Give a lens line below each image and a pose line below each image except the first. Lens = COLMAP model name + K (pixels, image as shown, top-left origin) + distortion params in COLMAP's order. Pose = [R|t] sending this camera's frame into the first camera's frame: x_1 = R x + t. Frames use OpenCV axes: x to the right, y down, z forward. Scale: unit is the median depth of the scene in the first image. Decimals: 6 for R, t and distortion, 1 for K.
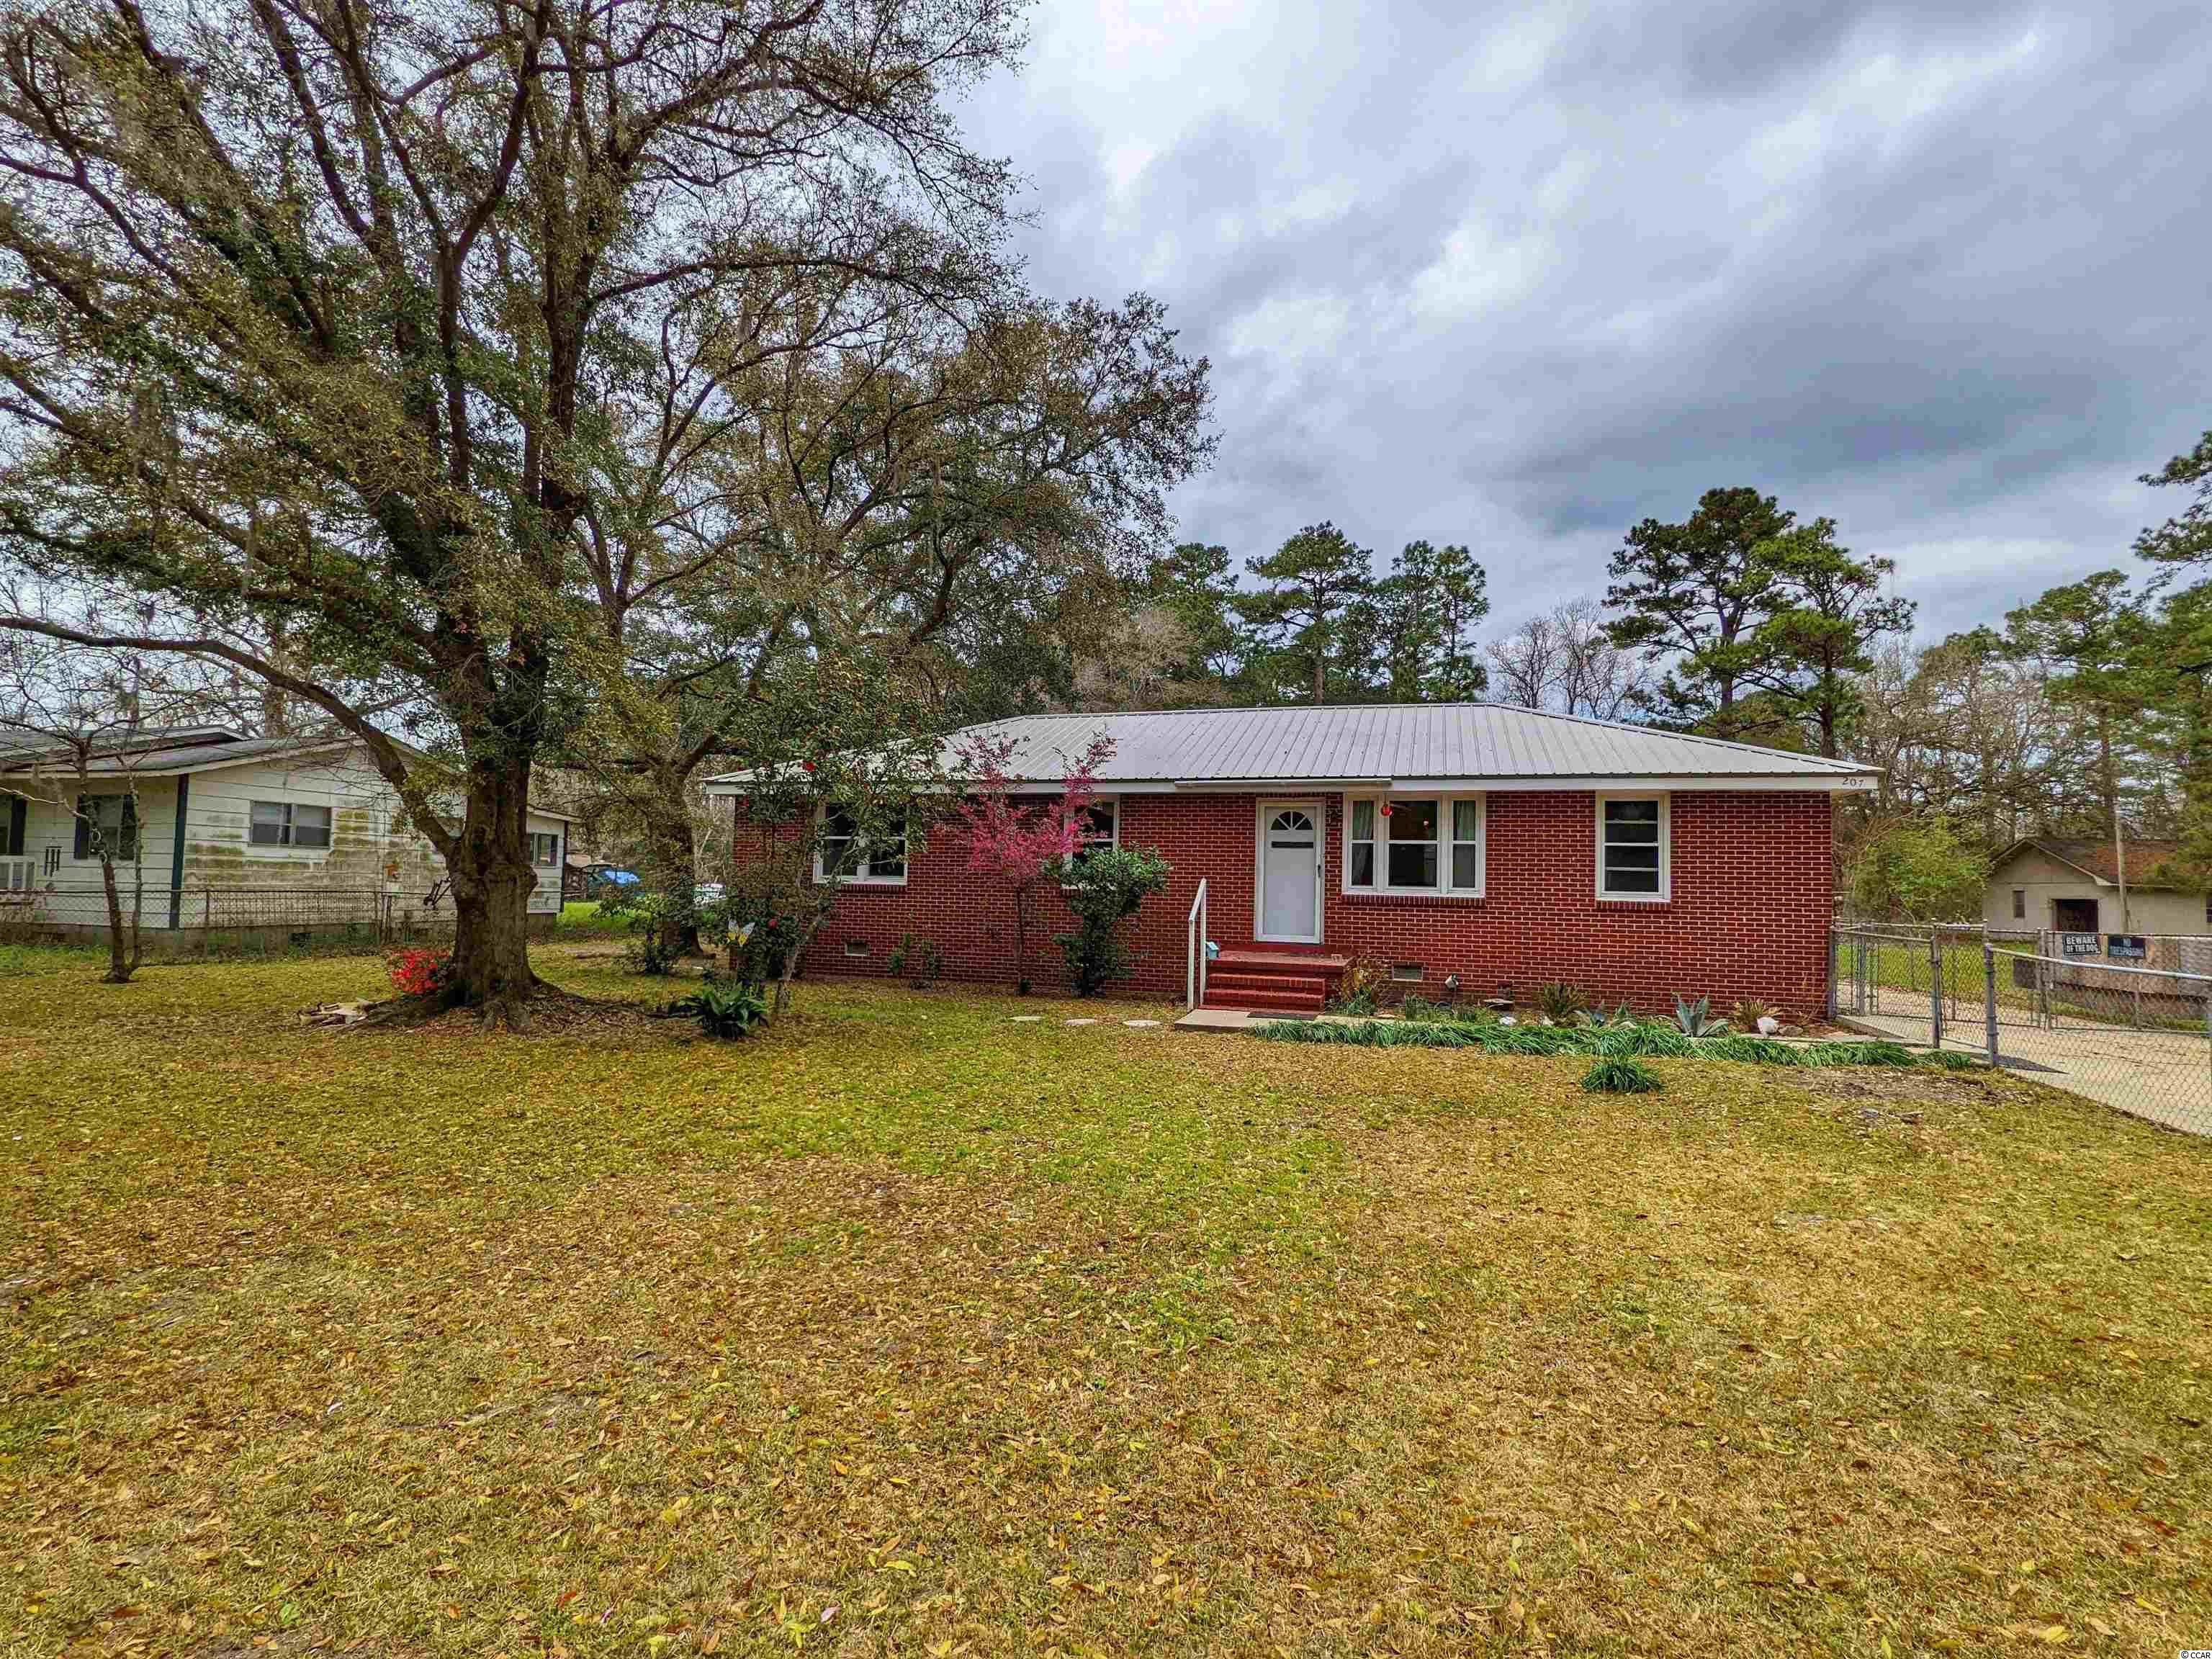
lens RADIAL K [[1057.0, 0, 1113.9], [0, 1057.0, 827.6], [0, 0, 1]] dist [0.002481, 0.001299]
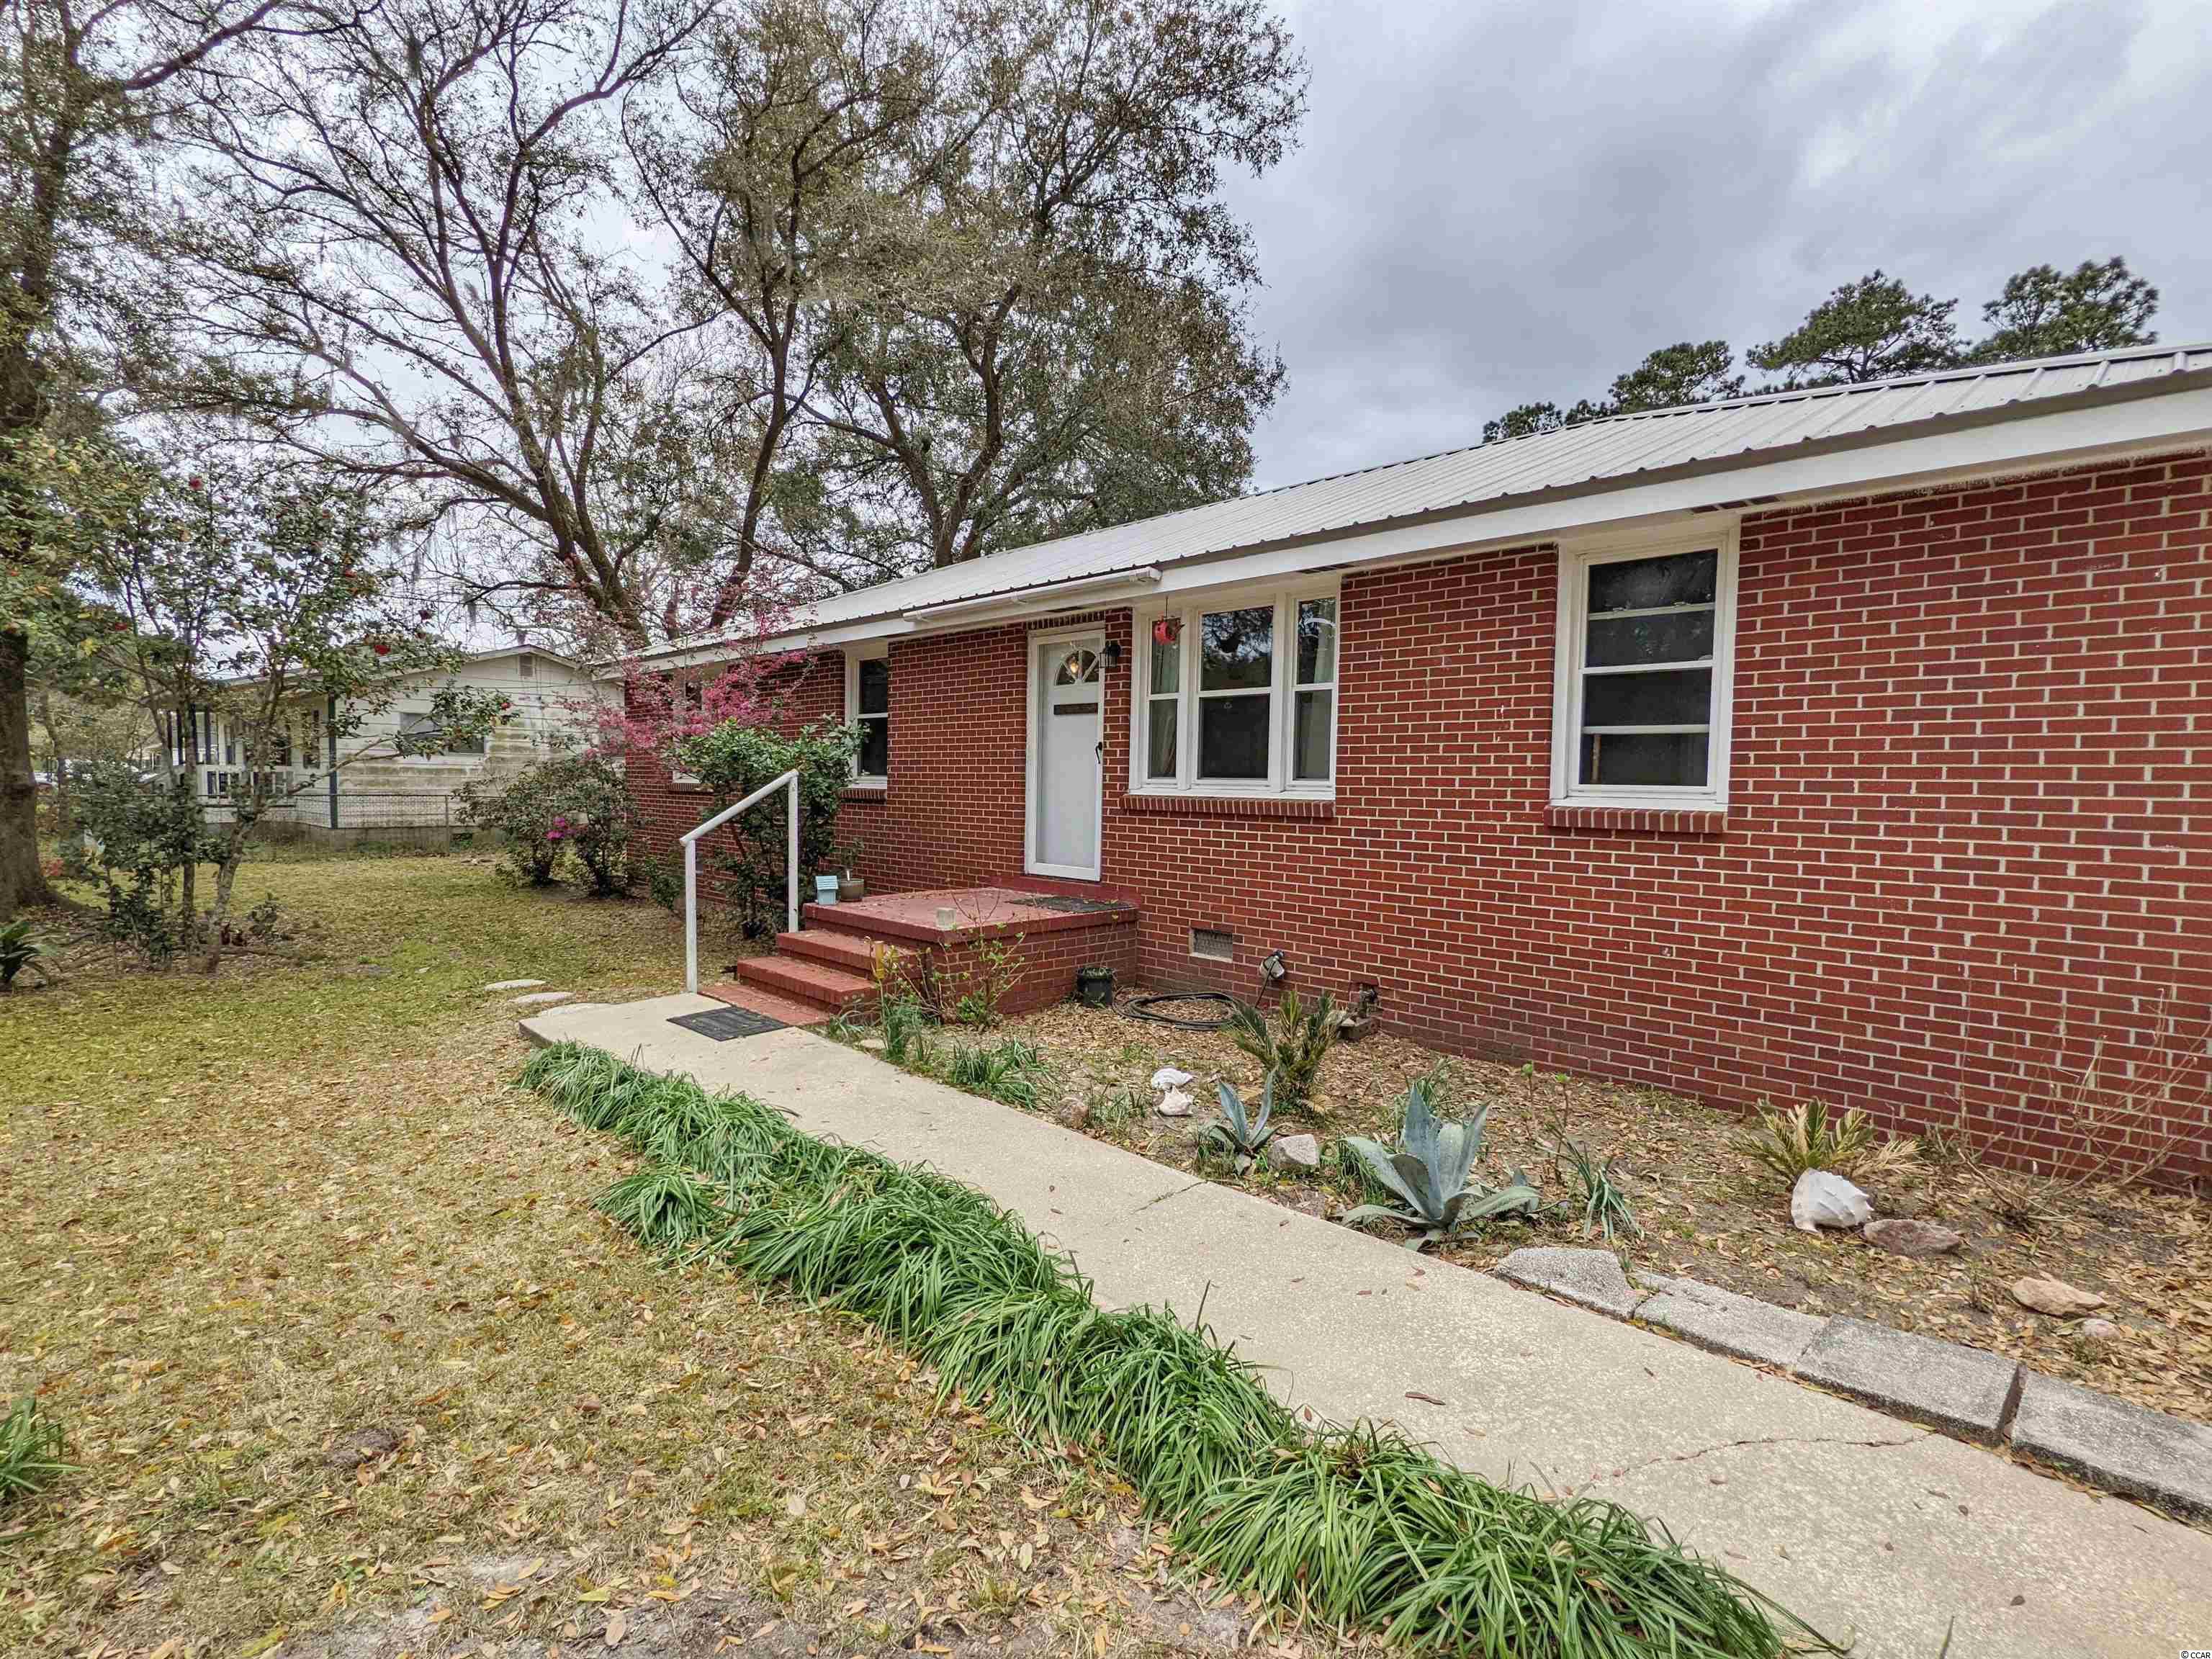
lens RADIAL K [[1057.0, 0, 1100.5], [0, 1057.0, 832.6], [0, 0, 1]] dist [0.002481, 0.001299]
pose [[0.884370, 0.012259, -0.466625, 0.450569], [0.034526, 0.995199, 0.091579, 0.031329], [0.465507, -0.097101, 0.879701, 0.495258]]
